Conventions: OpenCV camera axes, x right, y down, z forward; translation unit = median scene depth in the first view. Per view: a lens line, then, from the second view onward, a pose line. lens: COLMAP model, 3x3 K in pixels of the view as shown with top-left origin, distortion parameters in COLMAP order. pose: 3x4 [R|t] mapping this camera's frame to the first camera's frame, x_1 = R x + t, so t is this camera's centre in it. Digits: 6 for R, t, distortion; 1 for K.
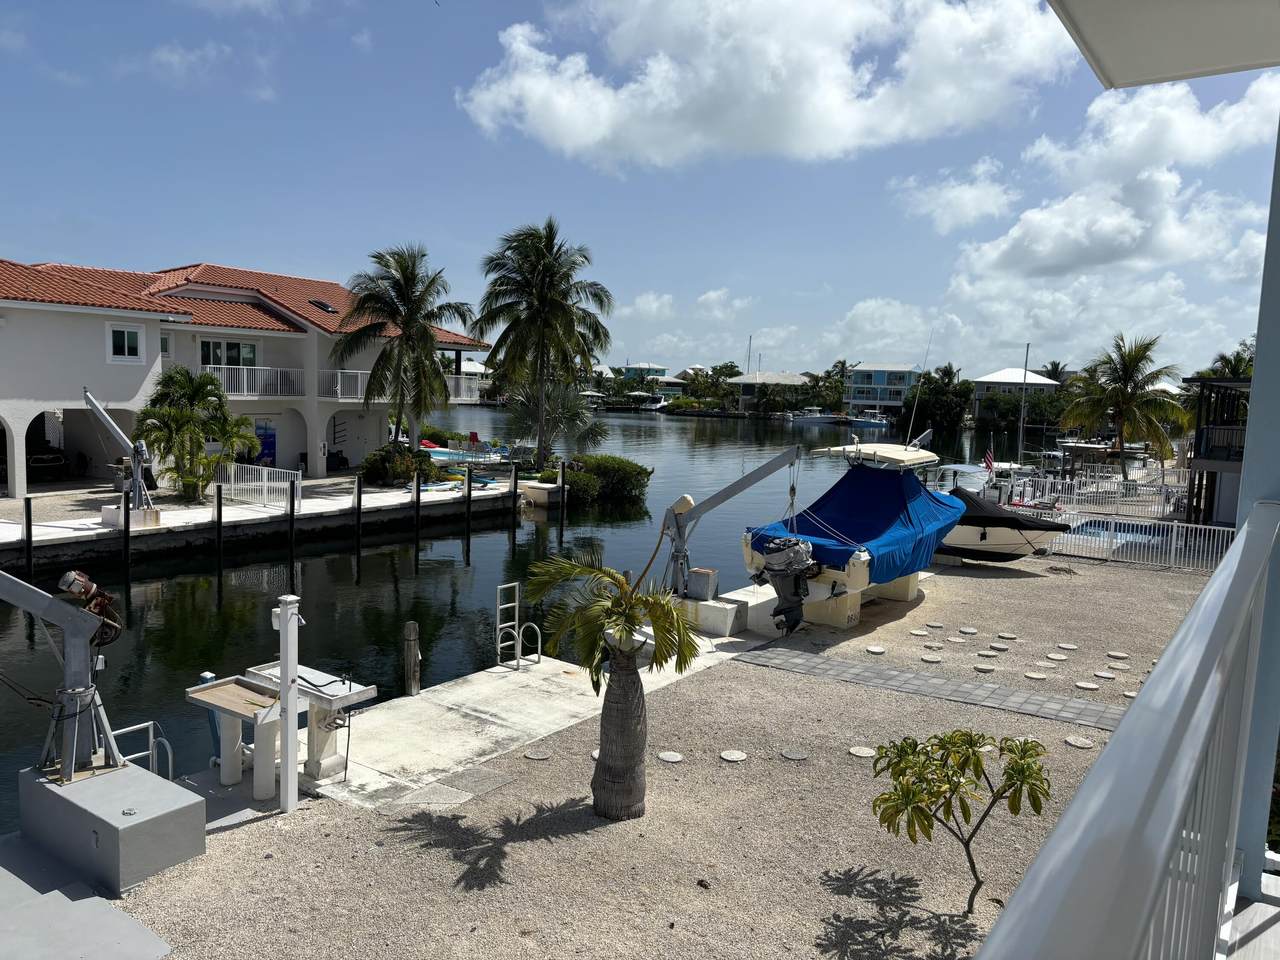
lens RADIAL K [[970.2, 0, 635.4], [0, 970.2, 475.2], [0, 0, 1]] dist [0.015804, -0.002675]
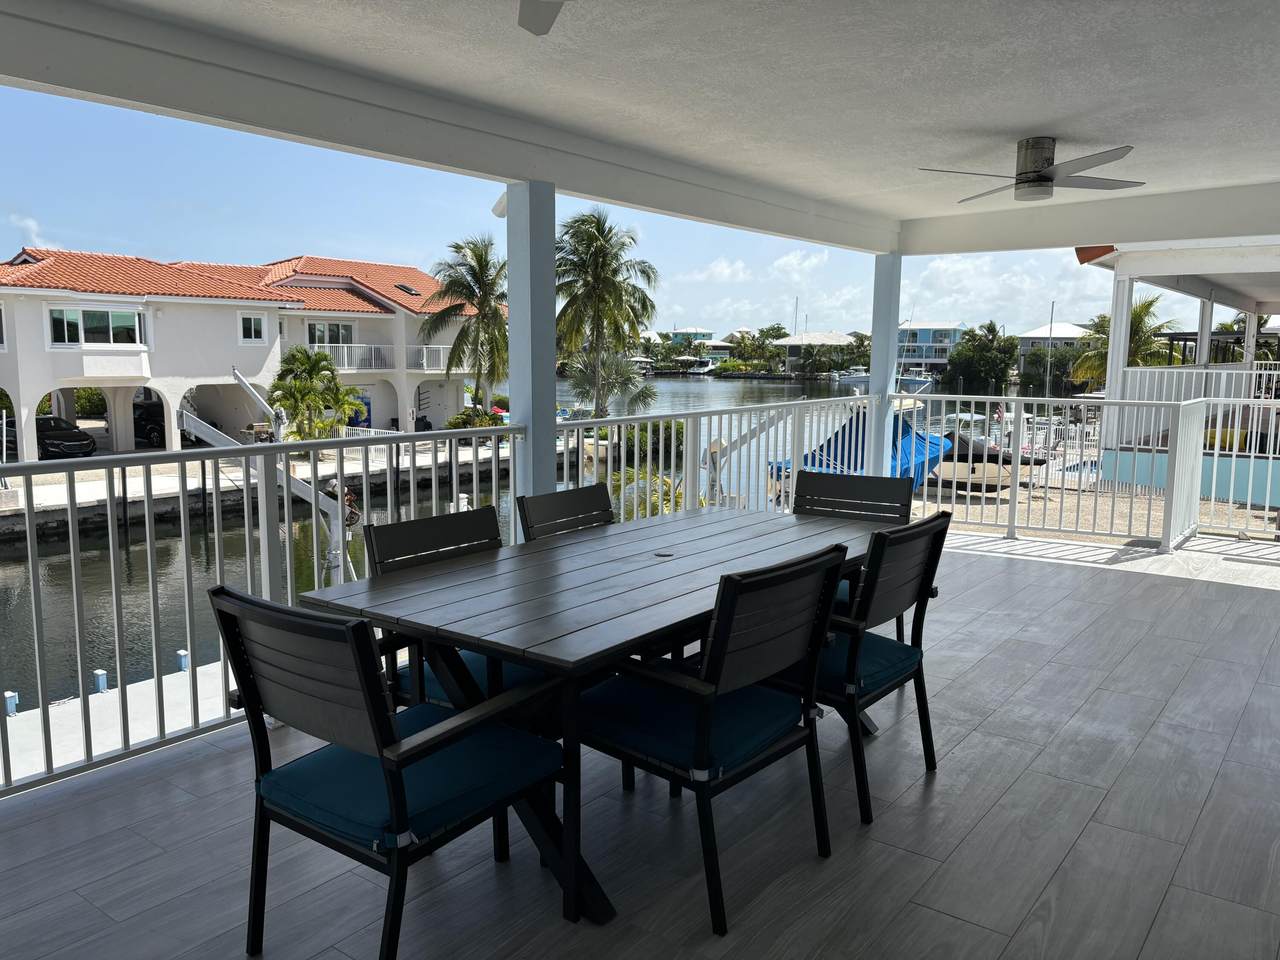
lens RADIAL K [[970.2, 0, 650.4], [0, 970.2, 485.0], [0, 0, 1]] dist [0.015804, -0.002675]
pose [[0.999081, -0.020698, -0.037520, 0.004528], [0.022413, 0.998696, 0.045867, 0.010336], [0.036522, -0.046666, 0.998243, -0.142368]]
